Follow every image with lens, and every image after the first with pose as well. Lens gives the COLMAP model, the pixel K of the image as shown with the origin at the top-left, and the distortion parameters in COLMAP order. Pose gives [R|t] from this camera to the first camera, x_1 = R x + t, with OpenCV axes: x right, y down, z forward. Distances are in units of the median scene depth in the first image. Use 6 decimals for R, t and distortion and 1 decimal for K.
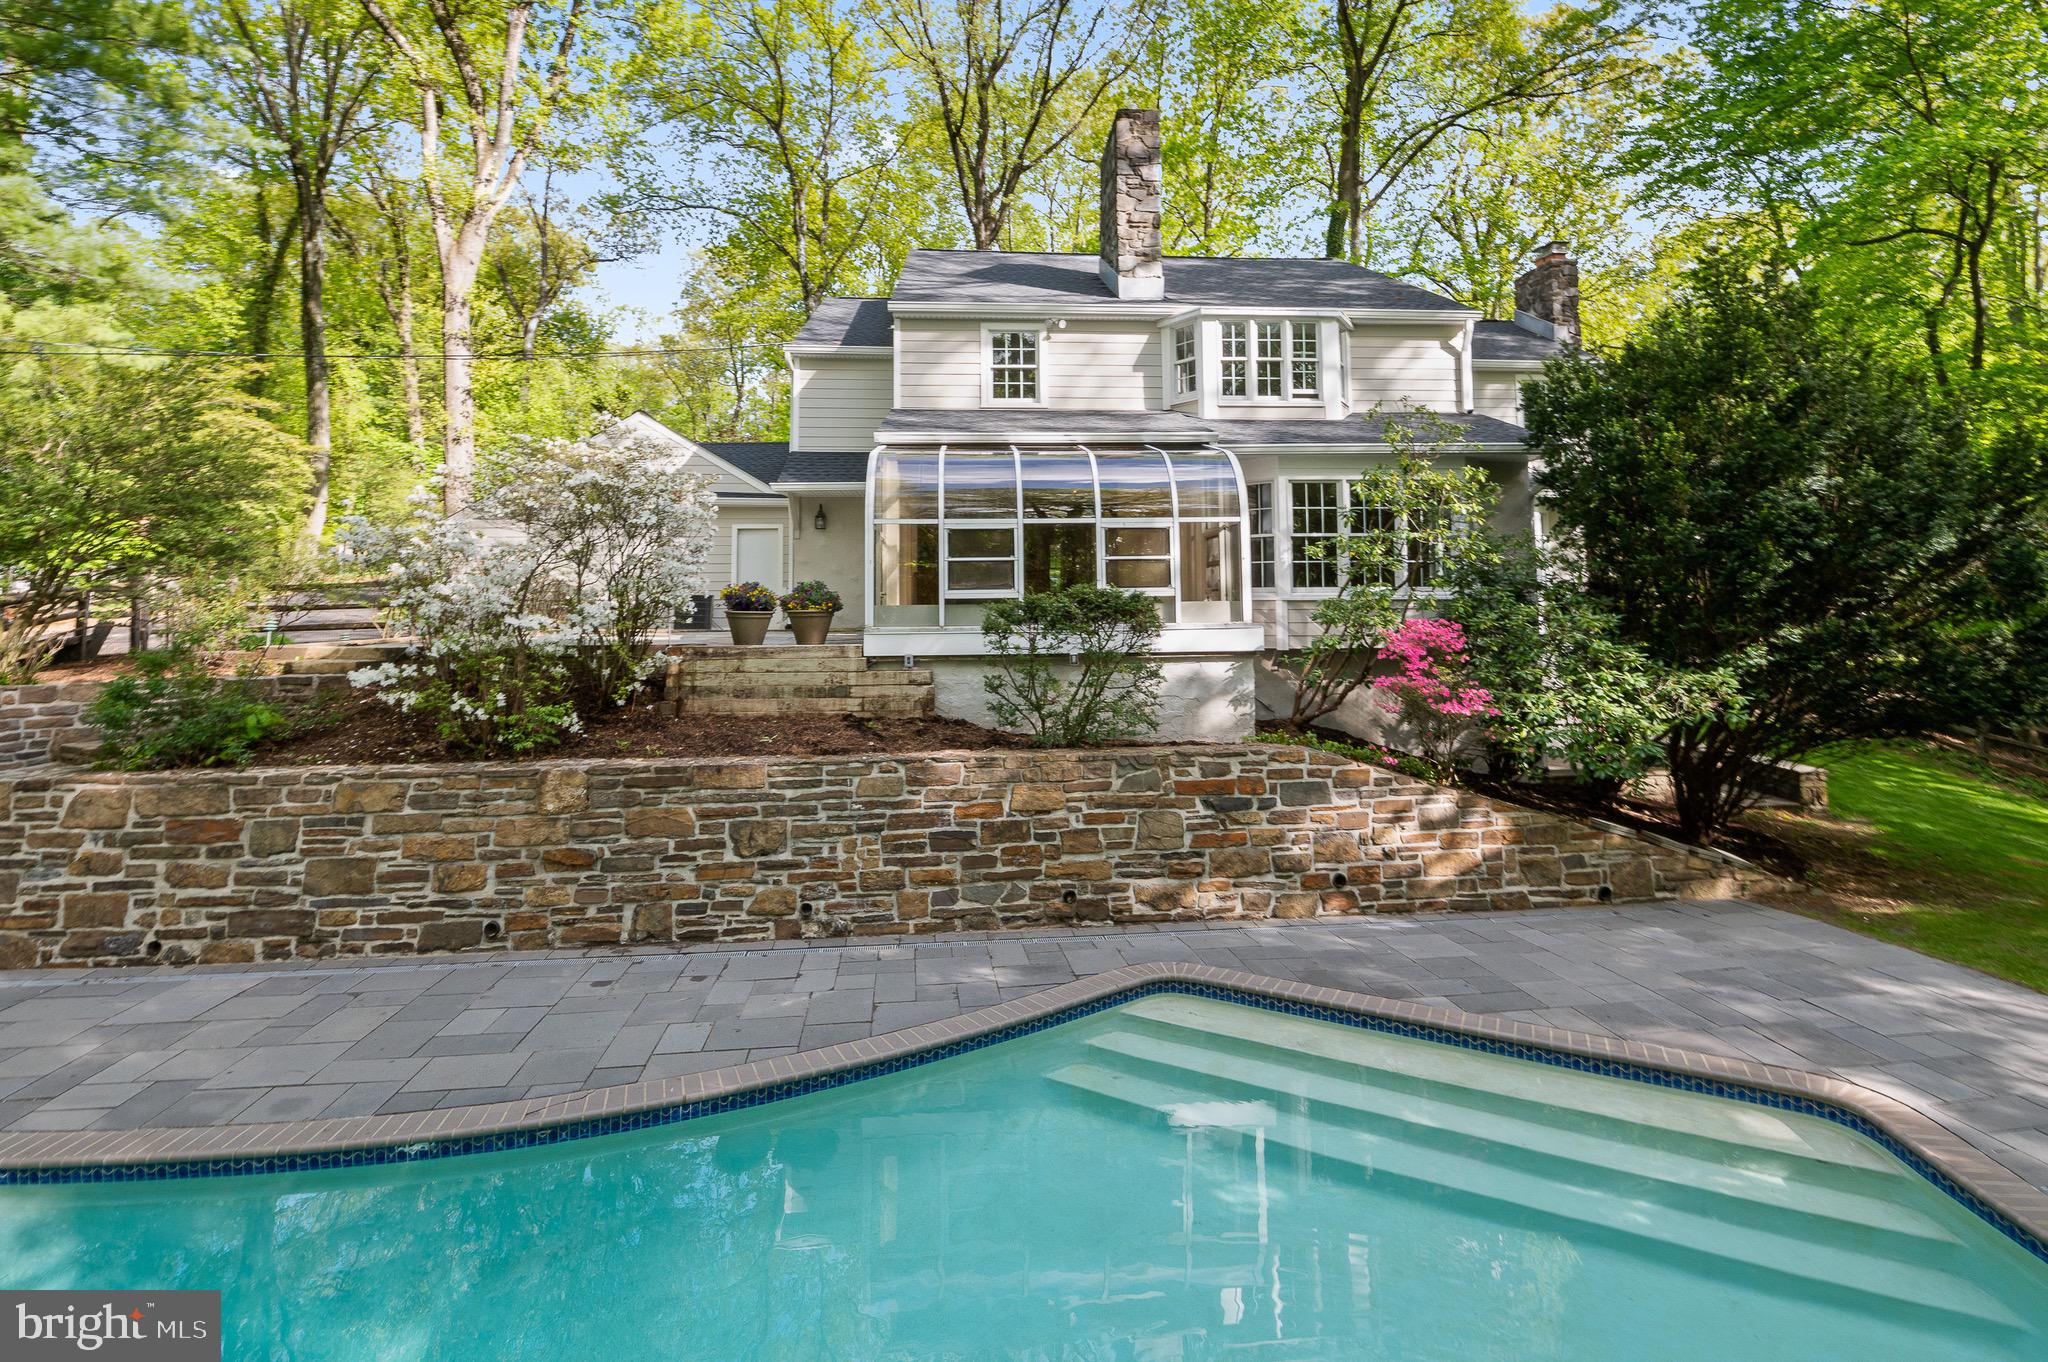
lens RADIAL K [[904.3, 0, 1011.0], [0, 904.3, 565.8], [0, 0, 1]] dist [-0.000340, -0.001805]
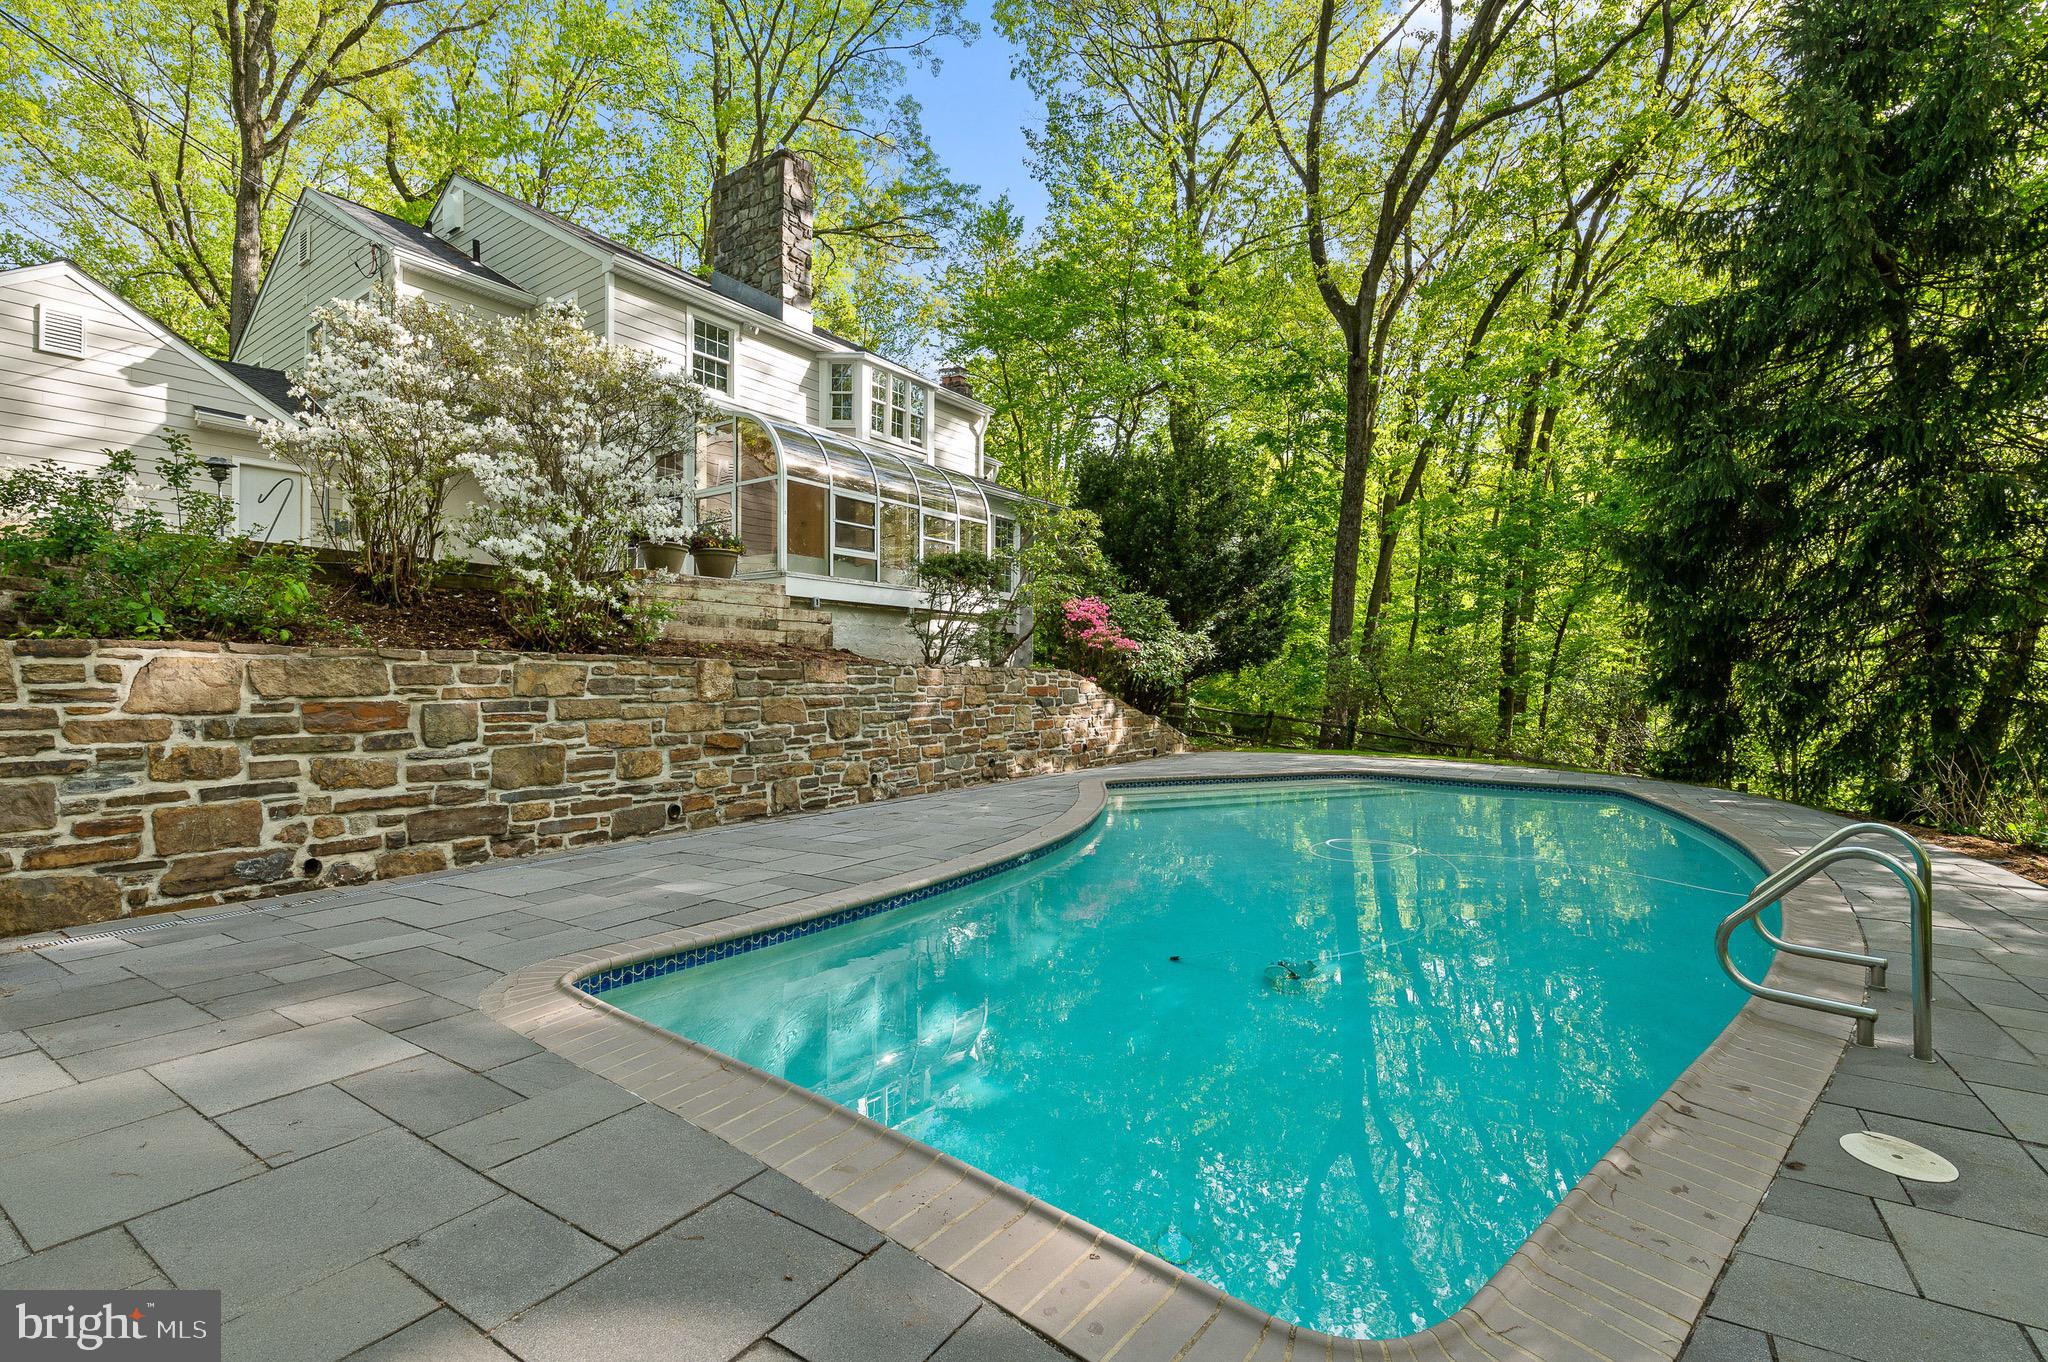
lens RADIAL K [[904.3, 0, 1004.7], [0, 904.3, 684.3], [0, 0, 1]] dist [-0.000340, -0.001805]
pose [[0.638598, 0.005739, 0.769519, -1.116308], [-0.046681, 0.998420, 0.031293, 0.212317], [-0.768124, -0.055905, 0.637856, 0.081983]]
